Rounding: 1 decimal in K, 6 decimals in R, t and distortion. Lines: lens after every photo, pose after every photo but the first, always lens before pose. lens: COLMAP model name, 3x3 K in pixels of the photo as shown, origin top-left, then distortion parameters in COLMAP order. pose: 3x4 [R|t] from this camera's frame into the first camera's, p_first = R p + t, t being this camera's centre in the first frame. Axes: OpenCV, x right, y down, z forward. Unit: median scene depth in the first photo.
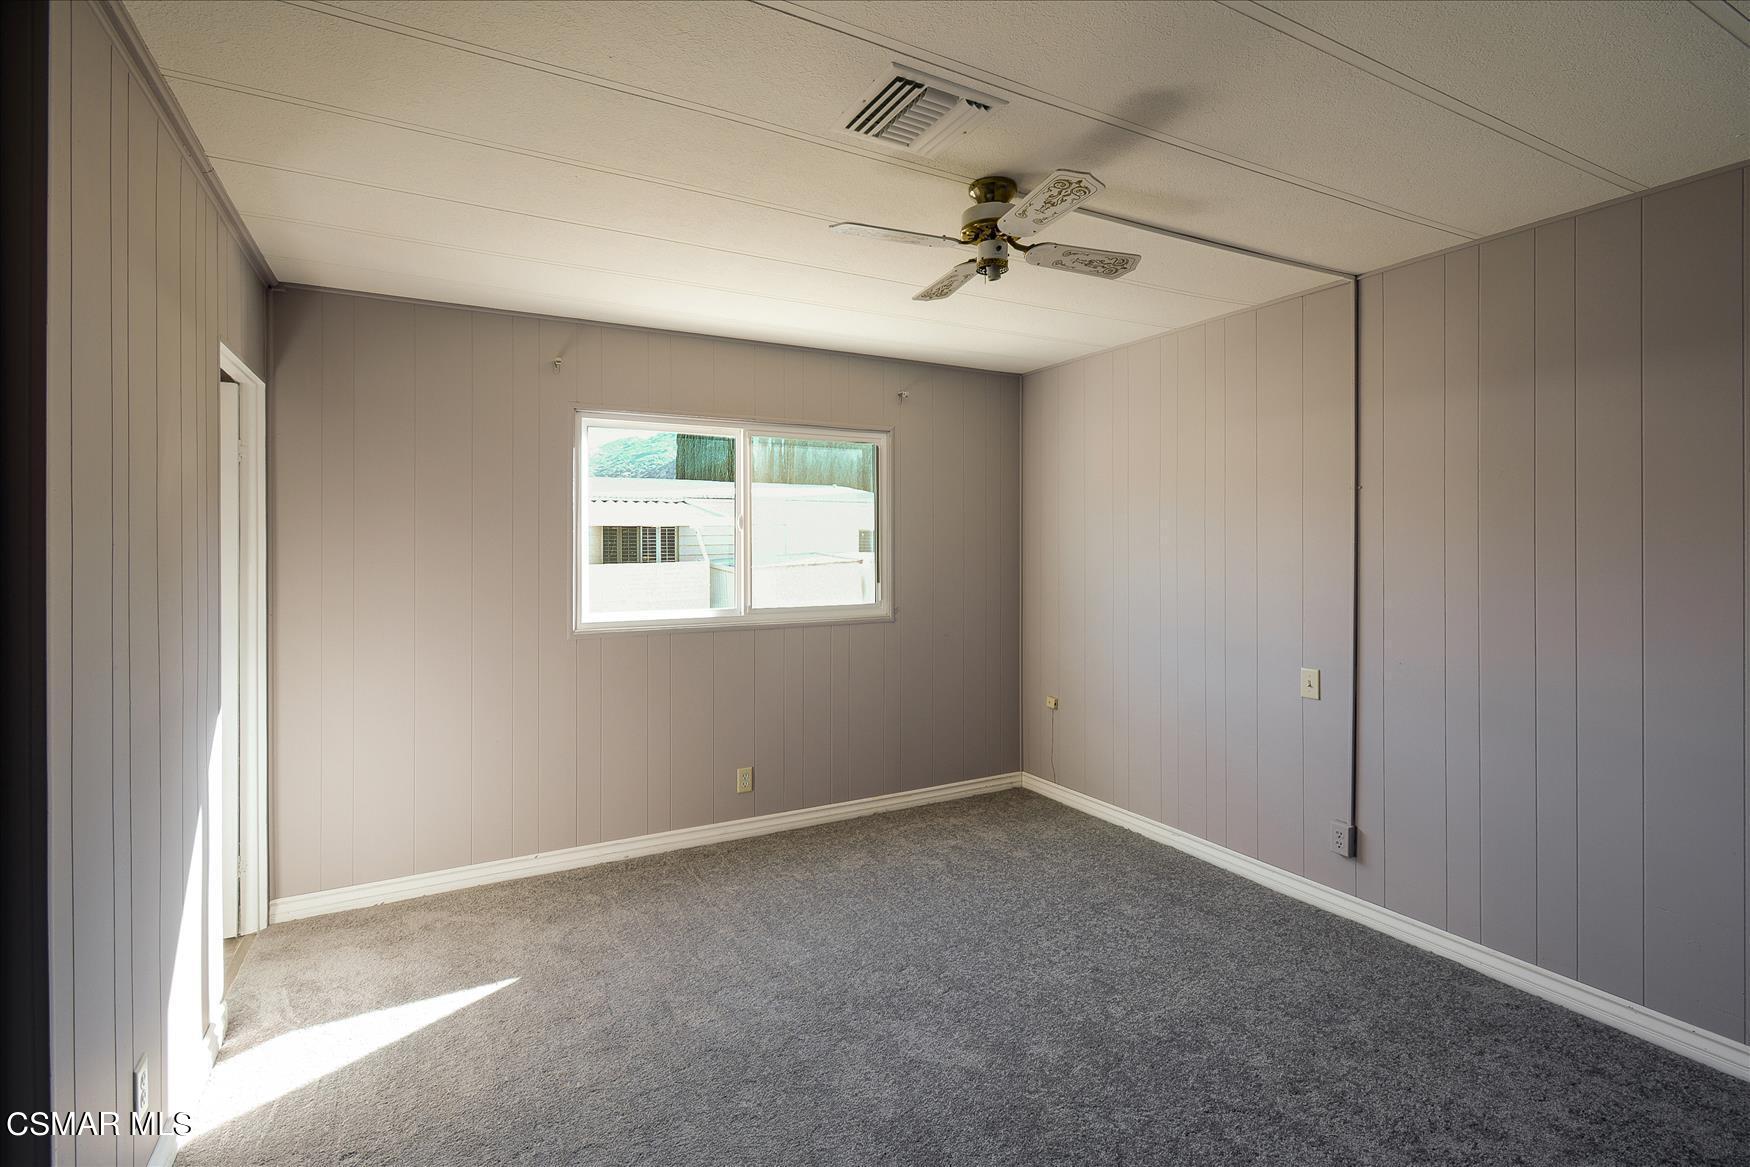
lens RADIAL K [[817.8, 0, 875.5], [0, 817.8, 549.2], [0, 0, 1]] dist [-0.002494, 0.000570]
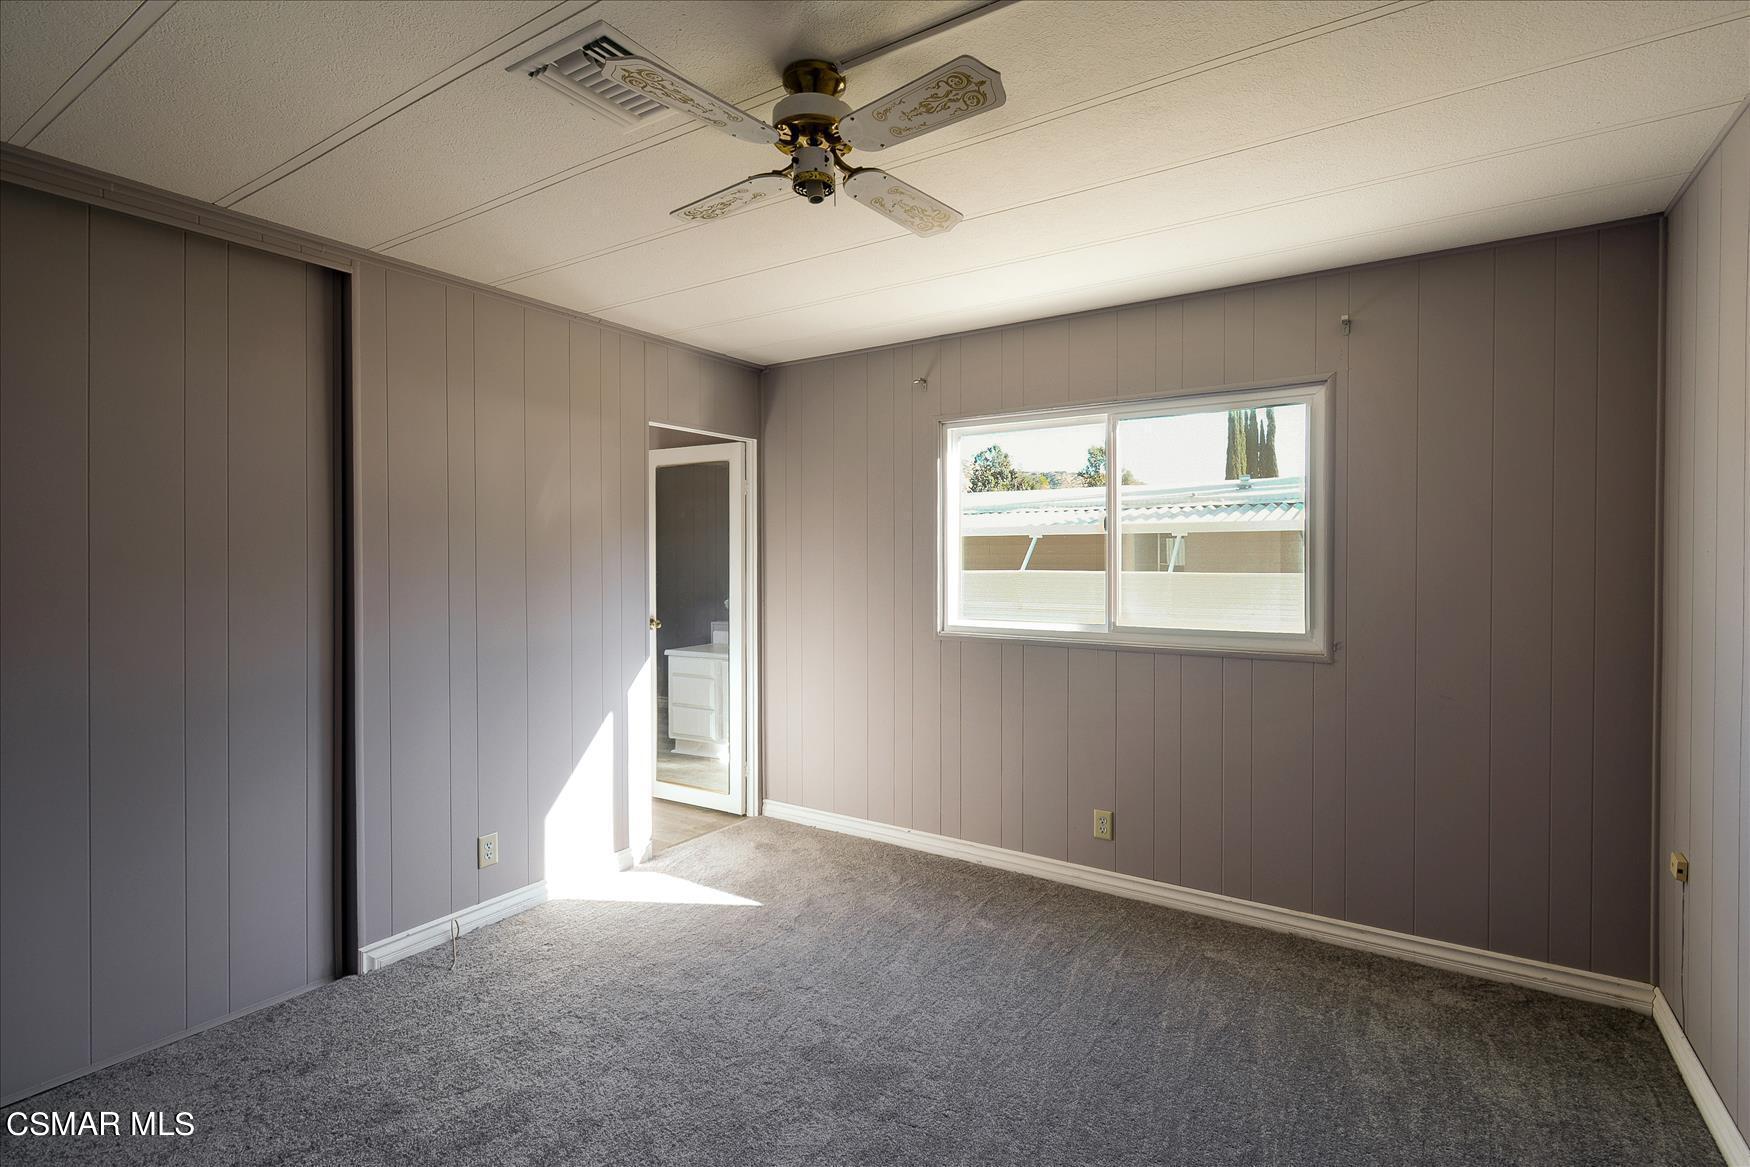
lens RADIAL K [[817.8, 0, 876.2], [0, 817.8, 567.6], [0, 0, 1]] dist [-0.002494, 0.000570]
pose [[0.467375, 0.013214, -0.883961, 0.513467], [-0.001977, 0.999901, 0.013901, 0.001635], [0.884057, -0.004749, 0.467355, 0.416972]]
